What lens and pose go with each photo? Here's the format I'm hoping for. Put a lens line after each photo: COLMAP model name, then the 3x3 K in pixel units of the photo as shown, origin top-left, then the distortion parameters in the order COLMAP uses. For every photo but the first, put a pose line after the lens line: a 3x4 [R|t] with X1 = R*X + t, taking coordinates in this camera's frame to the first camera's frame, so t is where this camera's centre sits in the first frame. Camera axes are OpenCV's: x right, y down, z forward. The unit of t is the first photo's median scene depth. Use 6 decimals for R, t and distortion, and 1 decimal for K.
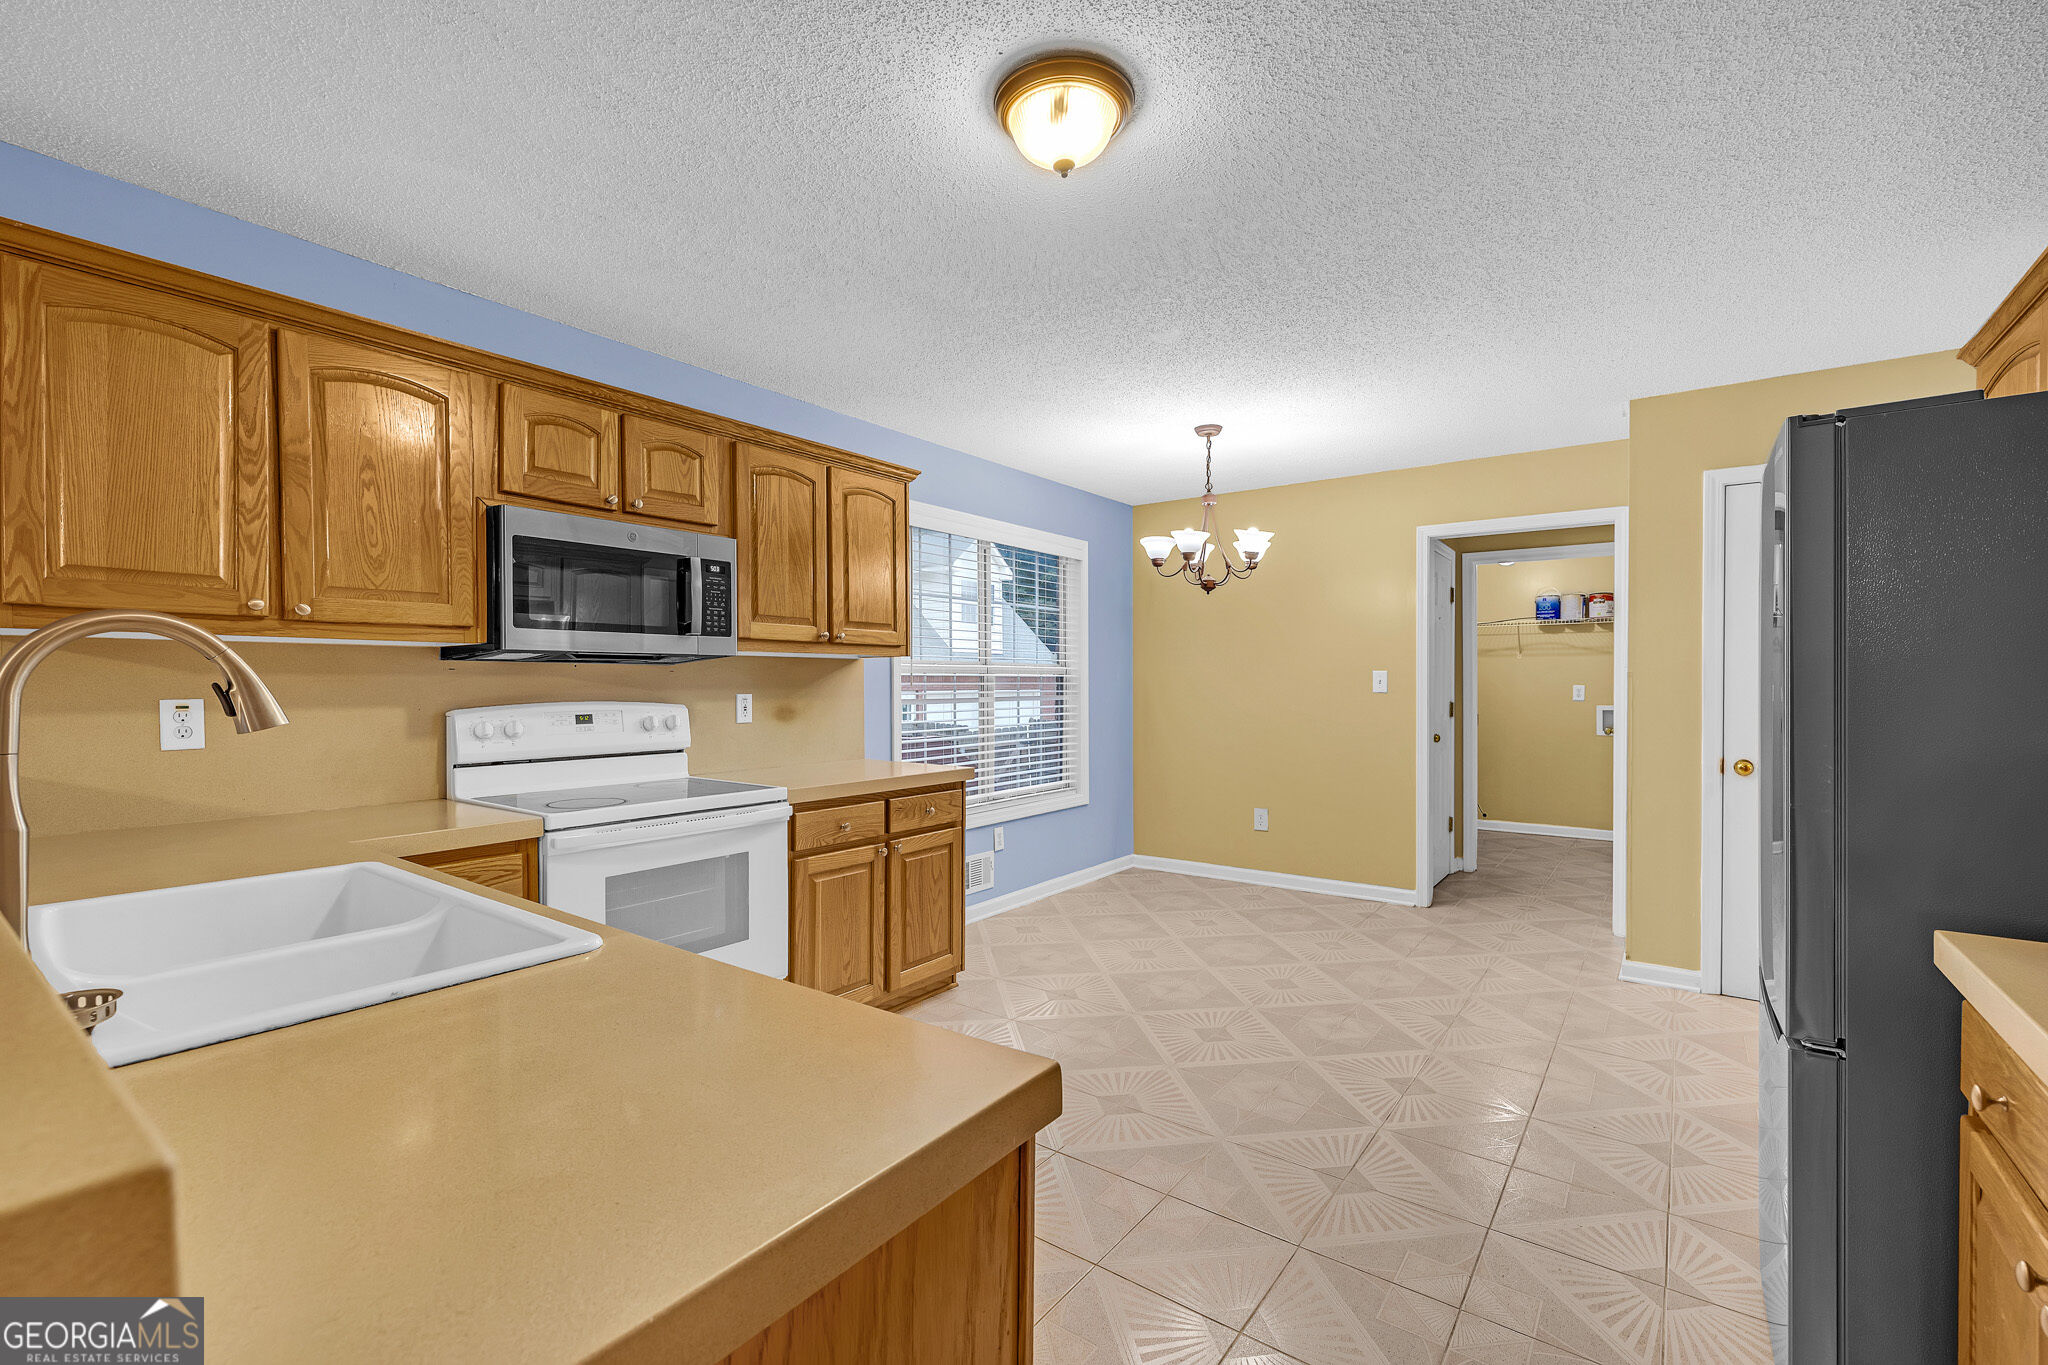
lens RADIAL K [[880.5, 0, 1022.2], [0, 880.5, 694.2], [0, 0, 1]] dist [-0.000938, 0.000195]
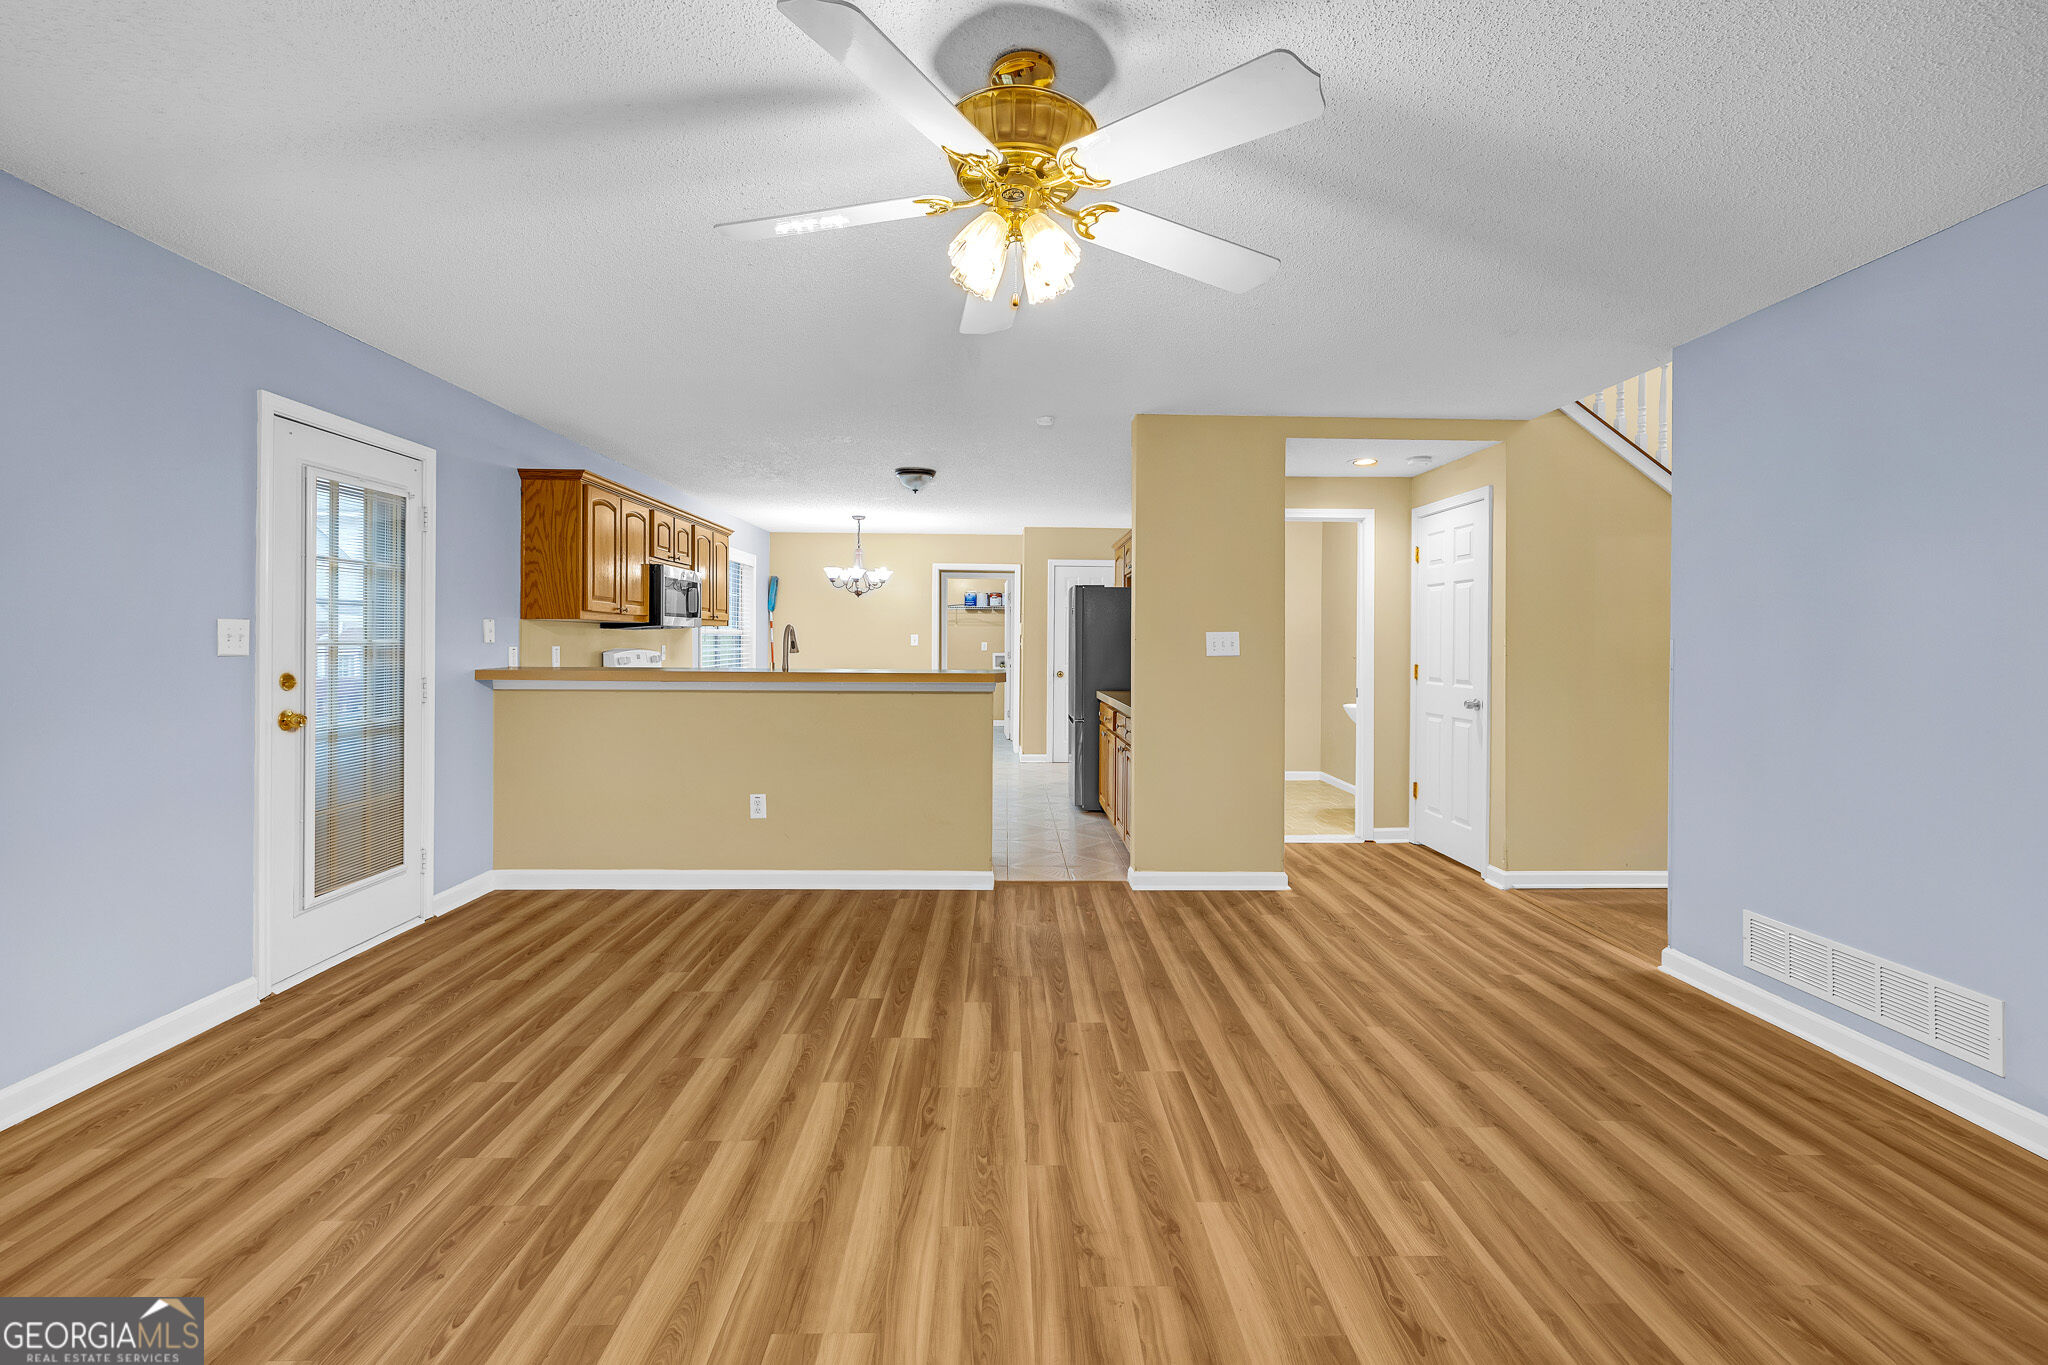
lens RADIAL K [[880.5, 0, 1004.2], [0, 880.5, 648.6], [0, 0, 1]] dist [-0.000938, 0.000195]
pose [[0.798275, 0.002190, 0.602289, -0.455949], [-0.002952, 0.999996, 0.000277, 0.002058], [-0.602286, -0.001998, 0.798278, -0.506345]]
